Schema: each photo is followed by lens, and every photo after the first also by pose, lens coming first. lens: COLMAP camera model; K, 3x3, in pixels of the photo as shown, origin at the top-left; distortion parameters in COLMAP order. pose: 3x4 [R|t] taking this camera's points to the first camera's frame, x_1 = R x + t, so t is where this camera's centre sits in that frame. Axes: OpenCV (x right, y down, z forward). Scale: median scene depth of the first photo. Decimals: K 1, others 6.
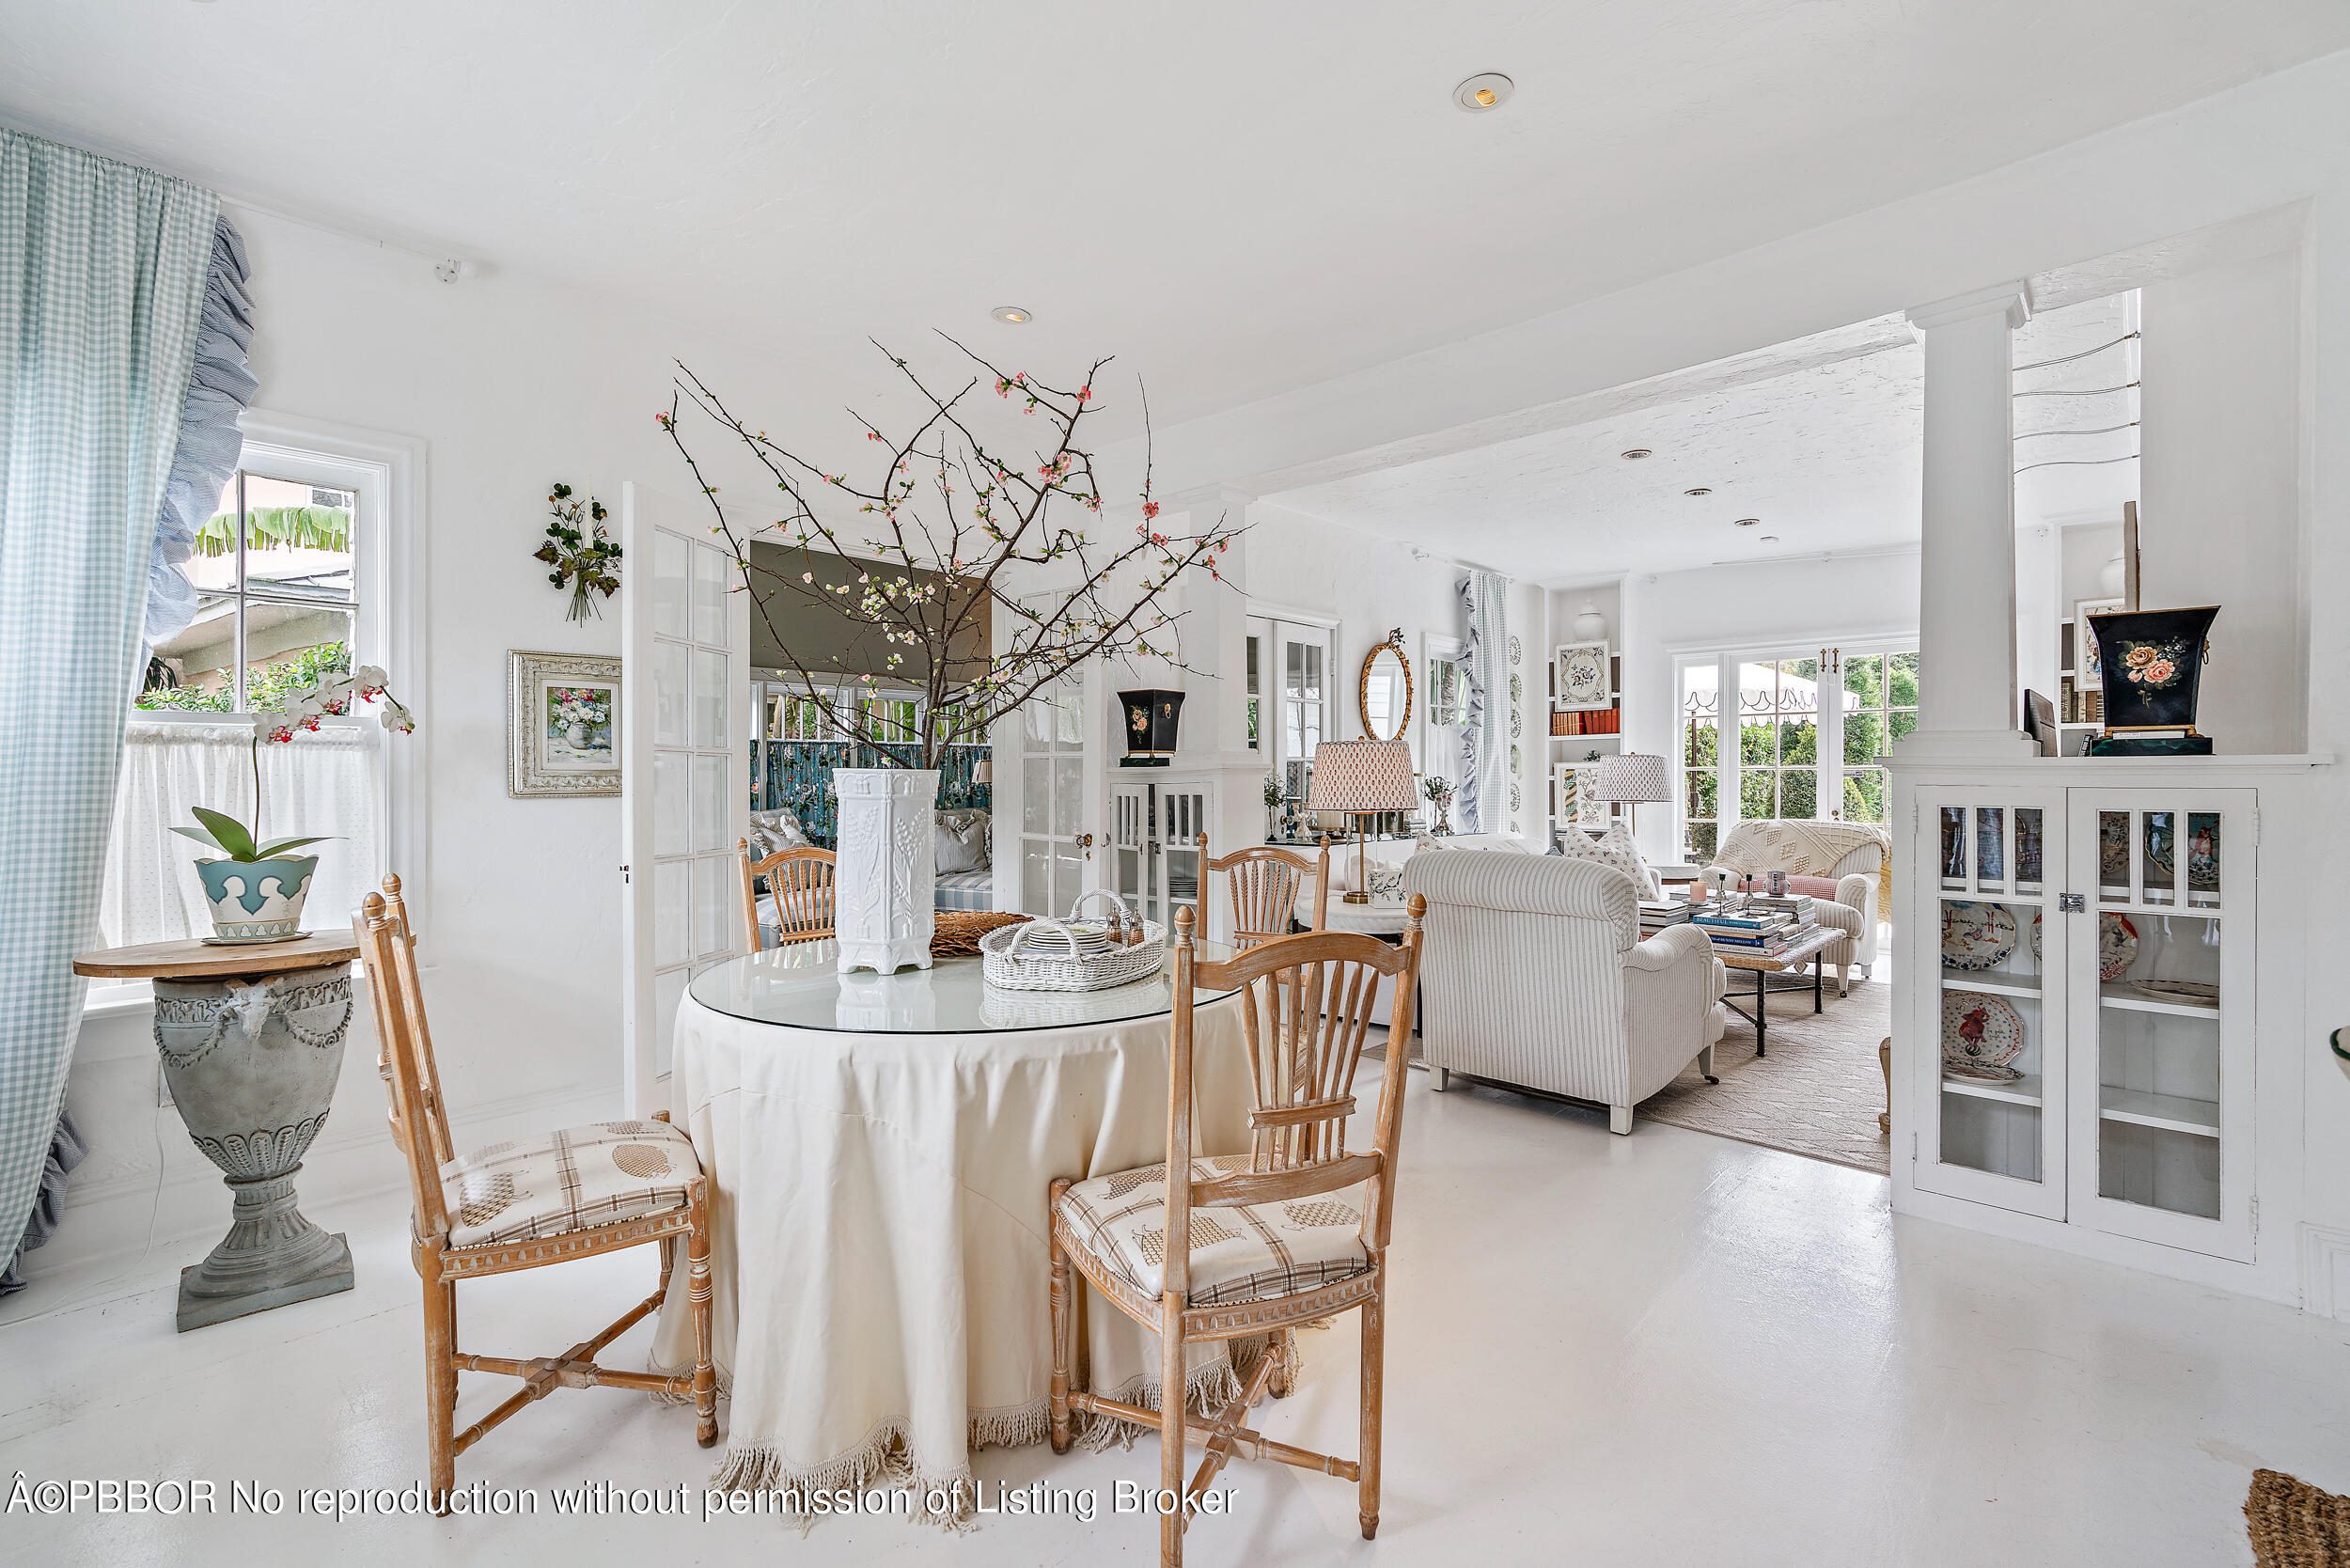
lens RADIAL K [[1076.5, 0, 1162.6], [0, 1076.5, 779.5], [0, 0, 1]] dist [-0.002300, 0.000166]
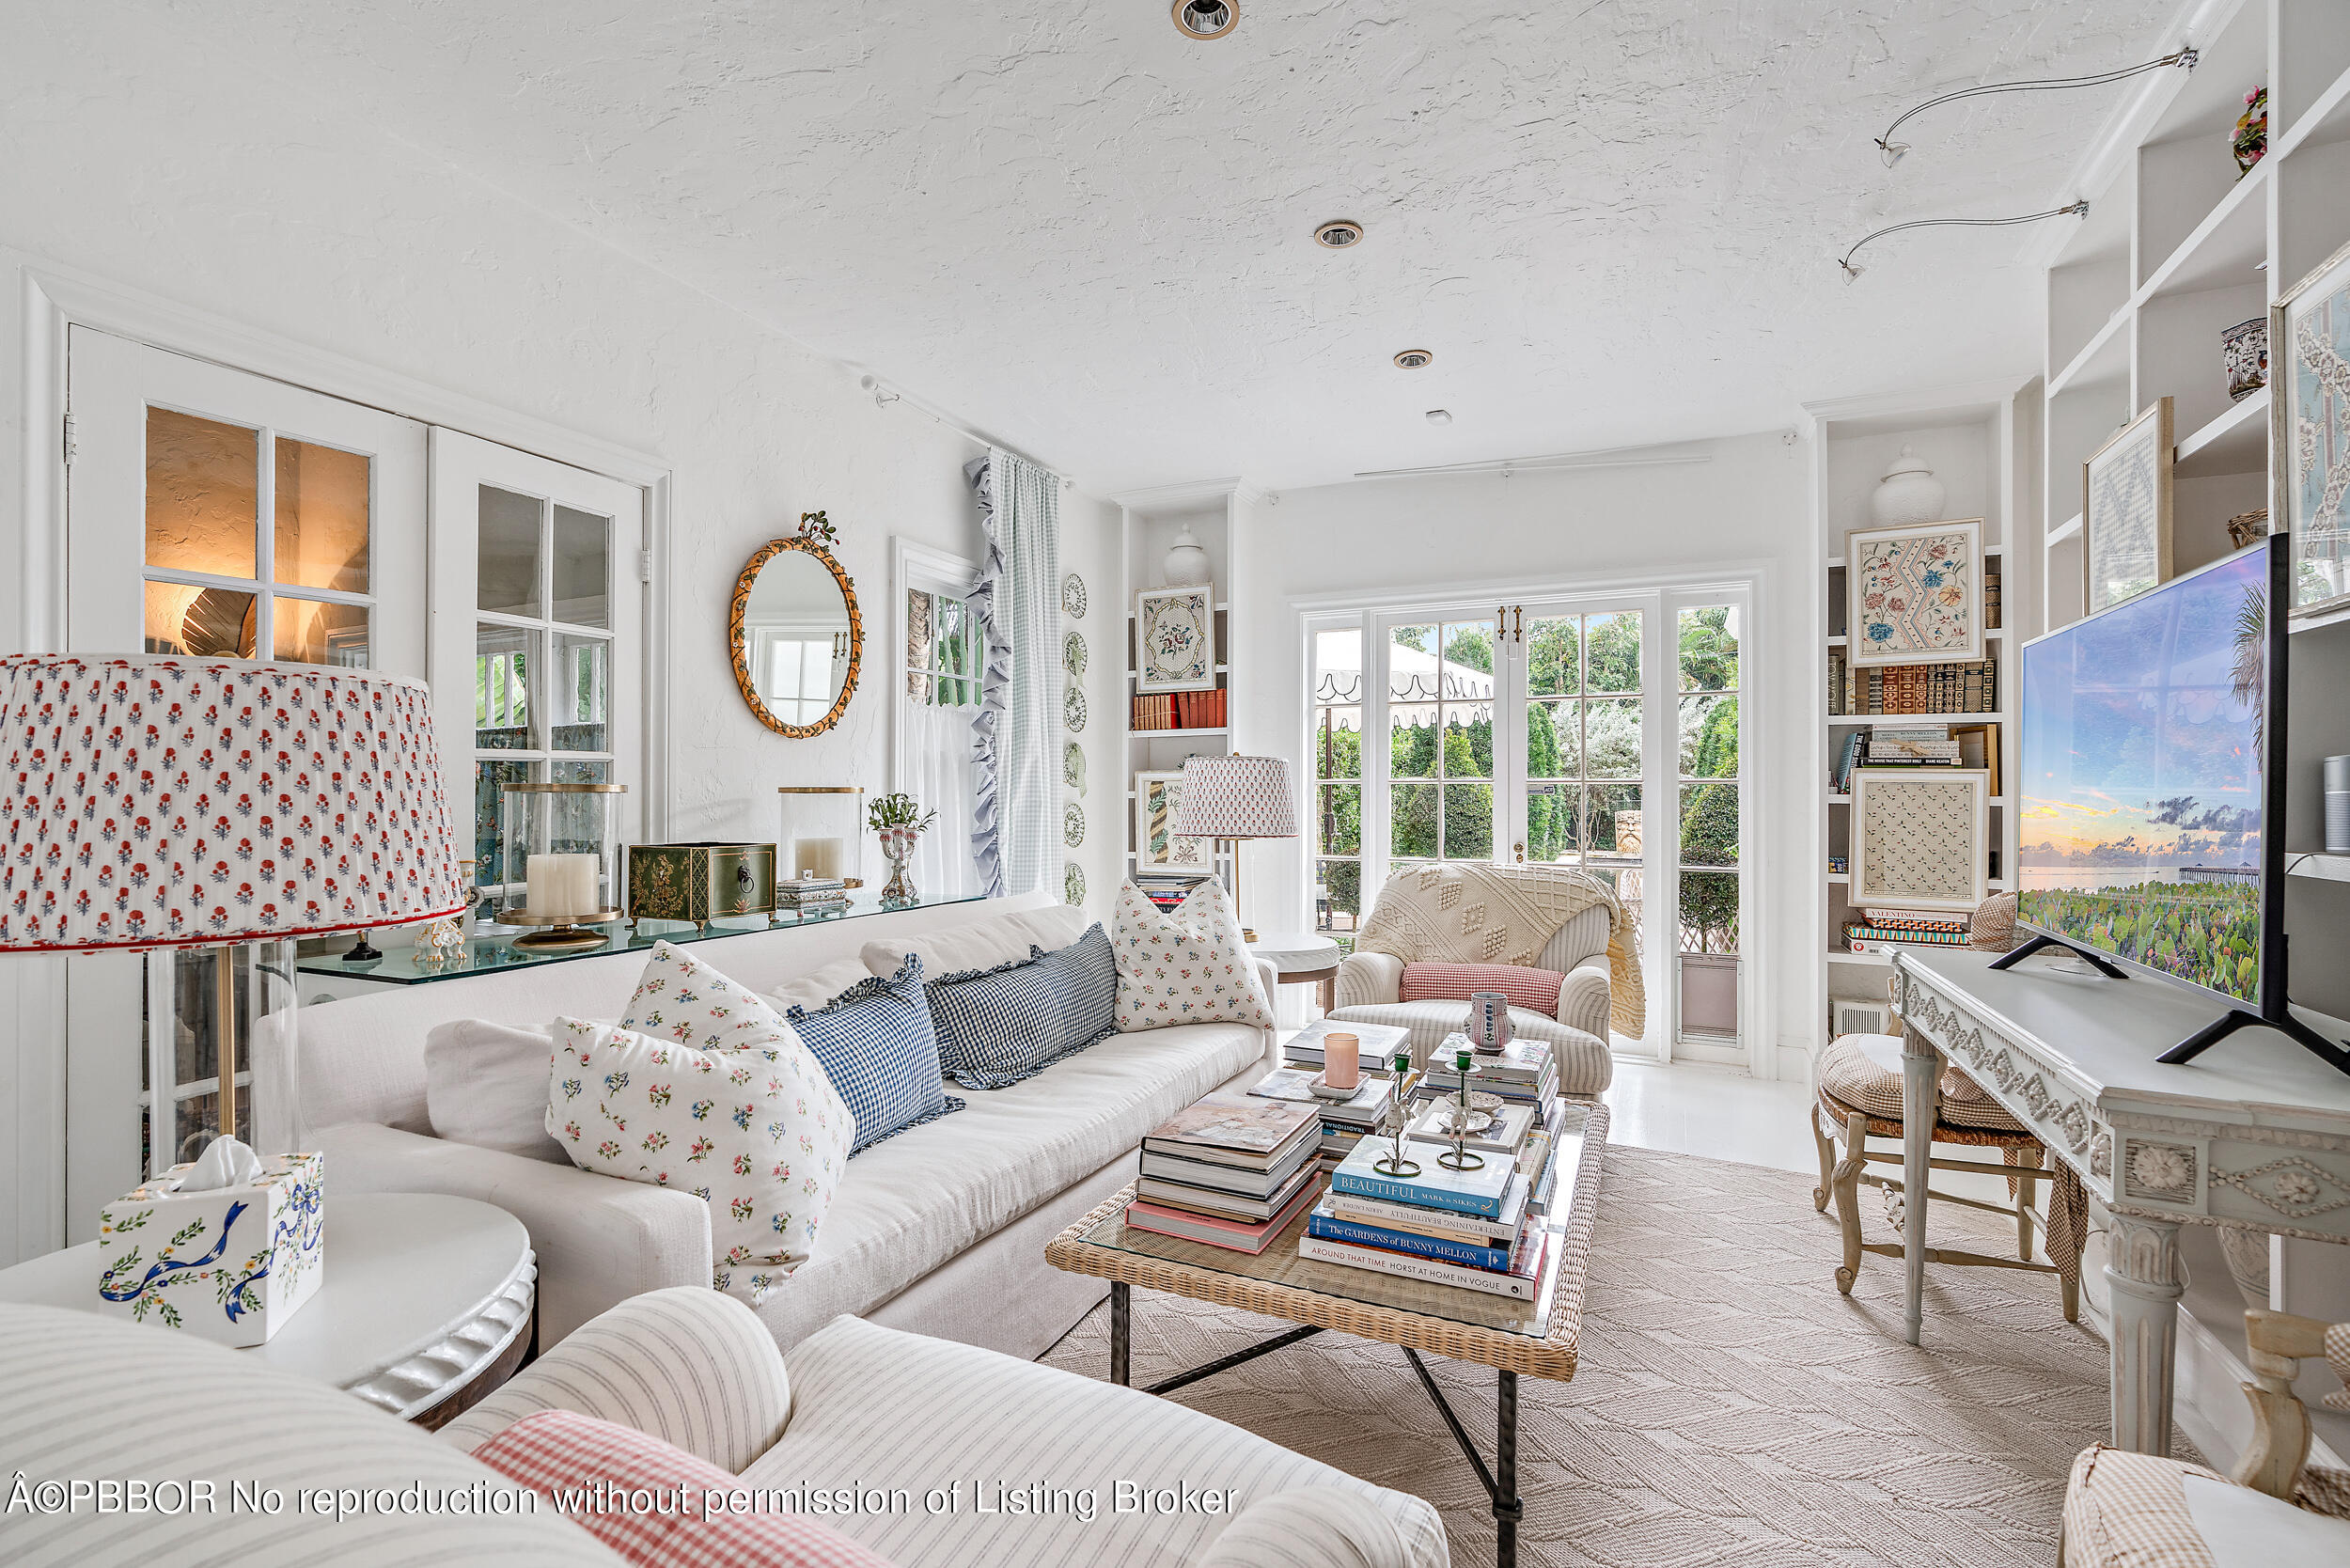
lens RADIAL K [[1076.5, 0, 1162.6], [0, 1076.5, 779.5], [0, 0, 1]] dist [-0.002300, 0.000166]
pose [[0.953348, 0.005336, 0.301826, 0.196332], [-0.001991, 0.999933, -0.011389, -0.003524], [-0.301867, 0.010257, 0.953295, 0.400061]]
